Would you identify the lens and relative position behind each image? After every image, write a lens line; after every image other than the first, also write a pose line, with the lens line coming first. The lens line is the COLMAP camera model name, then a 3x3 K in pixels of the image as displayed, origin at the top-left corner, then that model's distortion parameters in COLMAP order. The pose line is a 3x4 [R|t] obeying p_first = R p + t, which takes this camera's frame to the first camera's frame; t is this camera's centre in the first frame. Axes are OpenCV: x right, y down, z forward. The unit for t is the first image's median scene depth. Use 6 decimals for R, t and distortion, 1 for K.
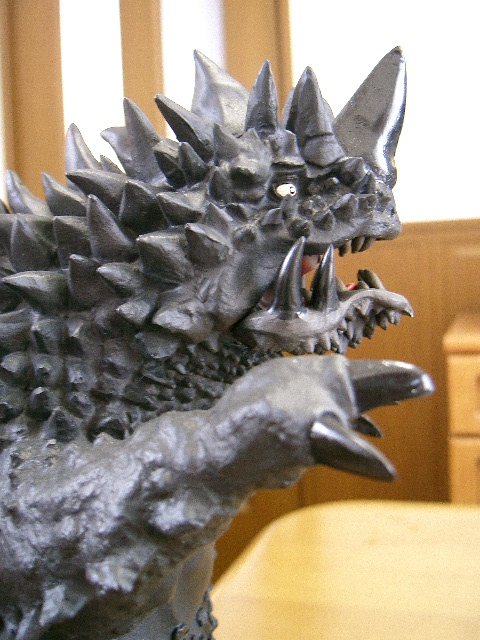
lens RADIAL K [[719.1, 0, 242.4], [0, 719.1, 297.3], [0, 0, 1]] dist [-0.148964, -0.008188]
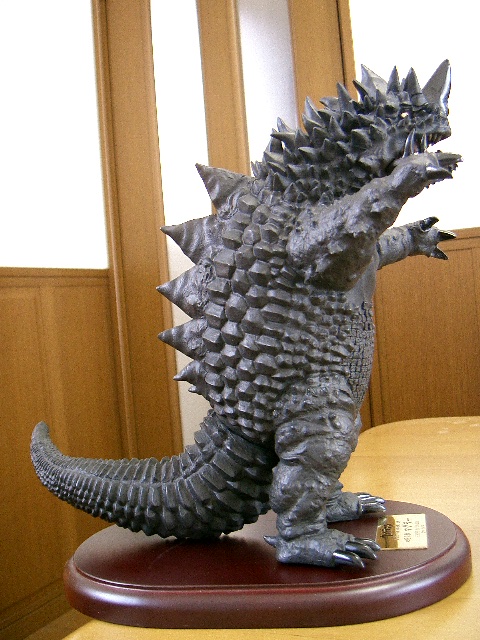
lens RADIAL K [[719.1, 0, 242.4], [0, 719.1, 297.3], [0, 0, 1]] dist [-0.148964, -0.008188]
pose [[0.996244, -0.024174, -0.083142, -0.327471], [0.018988, 0.997857, -0.062611, 0.653480], [0.084477, 0.060797, 0.994569, -1.525443]]
